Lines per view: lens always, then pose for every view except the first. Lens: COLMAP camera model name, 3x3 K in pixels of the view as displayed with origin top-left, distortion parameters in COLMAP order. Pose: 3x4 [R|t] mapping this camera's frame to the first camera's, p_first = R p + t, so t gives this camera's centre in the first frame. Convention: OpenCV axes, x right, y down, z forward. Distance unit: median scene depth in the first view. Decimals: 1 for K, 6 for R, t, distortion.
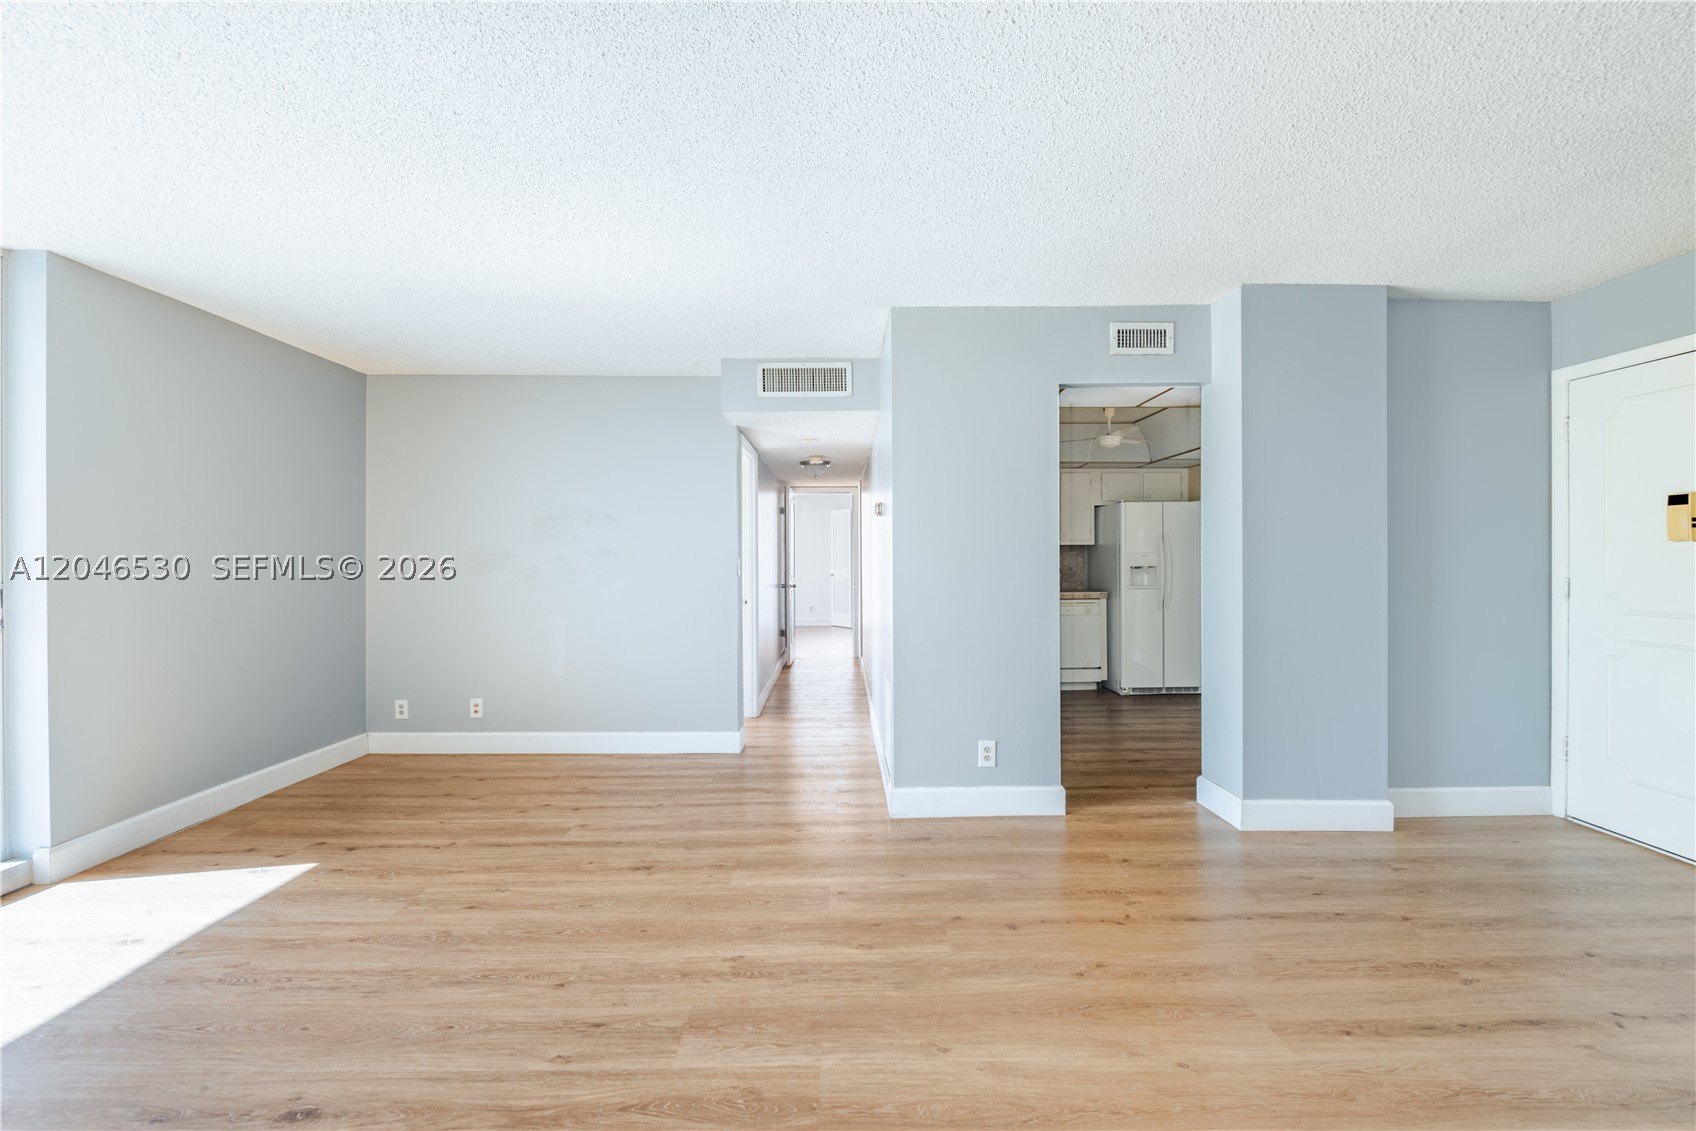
lens RADIAL K [[676.7, 0, 837.7], [0, 676.7, 556.5], [0, 0, 1]] dist [0.001814, -0.006177]
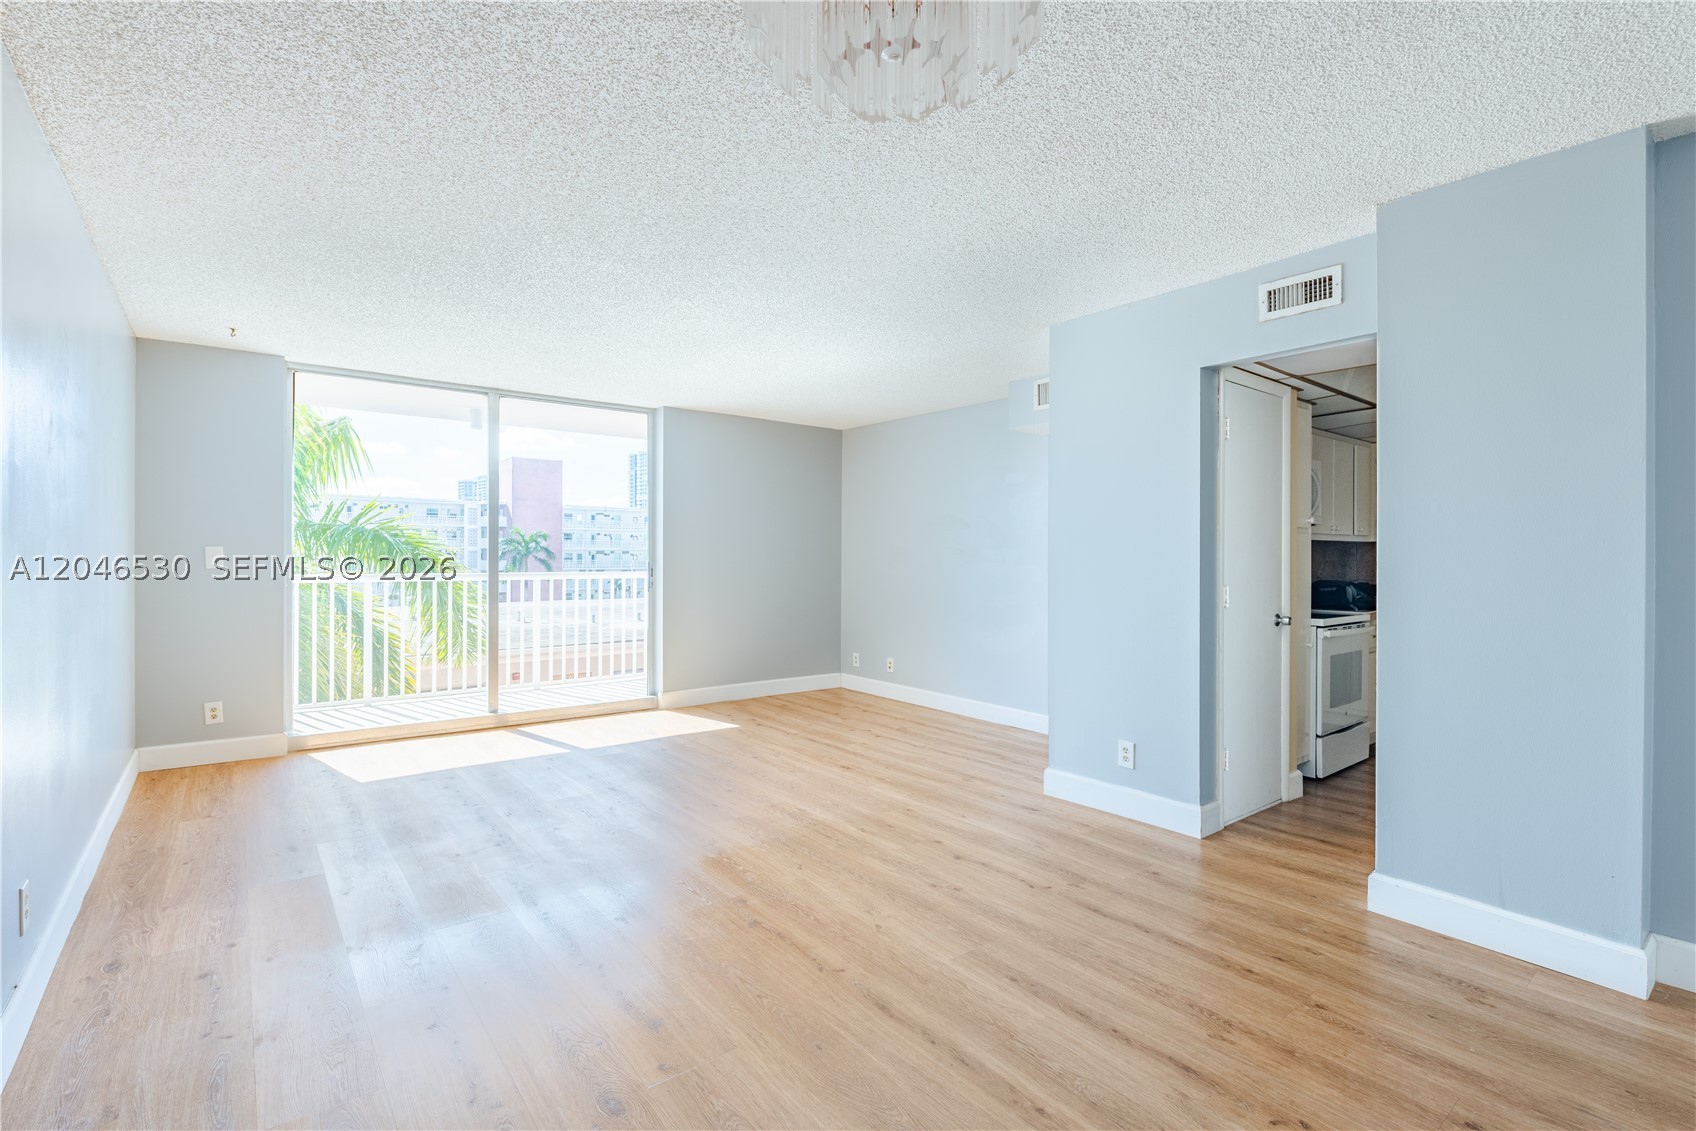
lens RADIAL K [[735.0, 0, 851.2], [0, 735.0, 557.7], [0, 0, 1]] dist [0.012802, -0.010546]
pose [[0.630153, 0.006469, -0.776444, 0.825633], [-0.000836, 0.999970, 0.007652, -0.006277], [0.776470, -0.004173, 0.630140, 0.004018]]
